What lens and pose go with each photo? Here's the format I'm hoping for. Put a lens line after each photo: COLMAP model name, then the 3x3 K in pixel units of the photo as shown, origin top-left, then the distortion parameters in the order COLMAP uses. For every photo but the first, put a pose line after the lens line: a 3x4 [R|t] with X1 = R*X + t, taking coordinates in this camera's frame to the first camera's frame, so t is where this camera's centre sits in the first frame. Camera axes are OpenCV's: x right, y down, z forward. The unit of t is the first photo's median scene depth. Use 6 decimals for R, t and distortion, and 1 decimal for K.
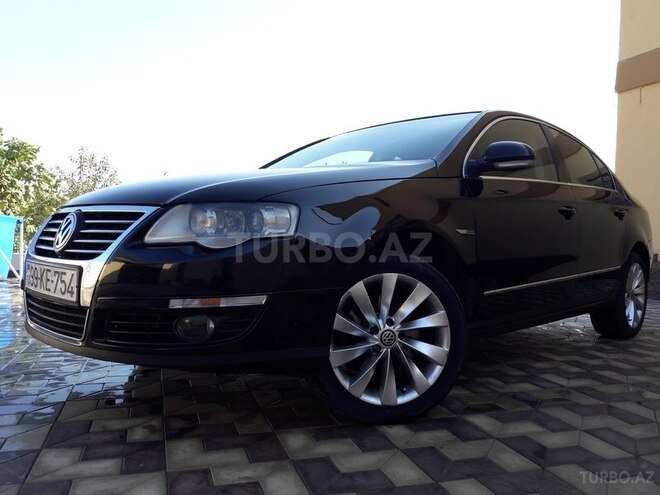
lens RADIAL K [[539.5, 0, 330.0], [0, 539.5, 247.5], [0, 0, 1]] dist [0.005254, 0.005281]
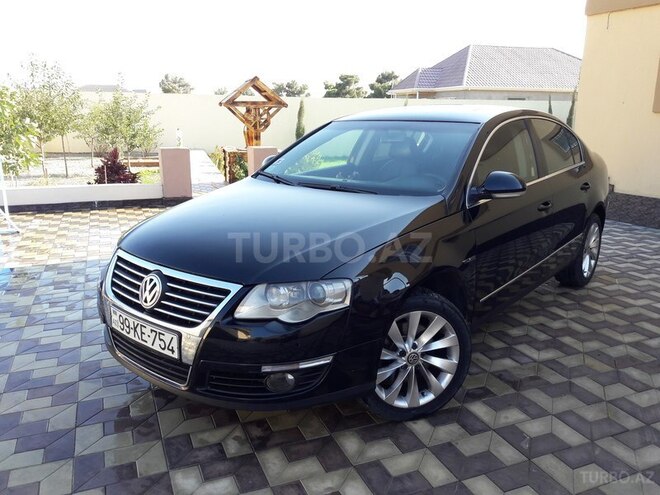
lens RADIAL K [[535.6, 0, 330.0], [0, 535.6, 247.5], [0, 0, 1]] dist [0.082283, -0.116032]
pose [[0.996144, -0.038657, 0.078752, -0.187403], [0.020088, 0.974342, 0.224173, -0.396247], [-0.085398, -0.221727, 0.971362, -0.188076]]
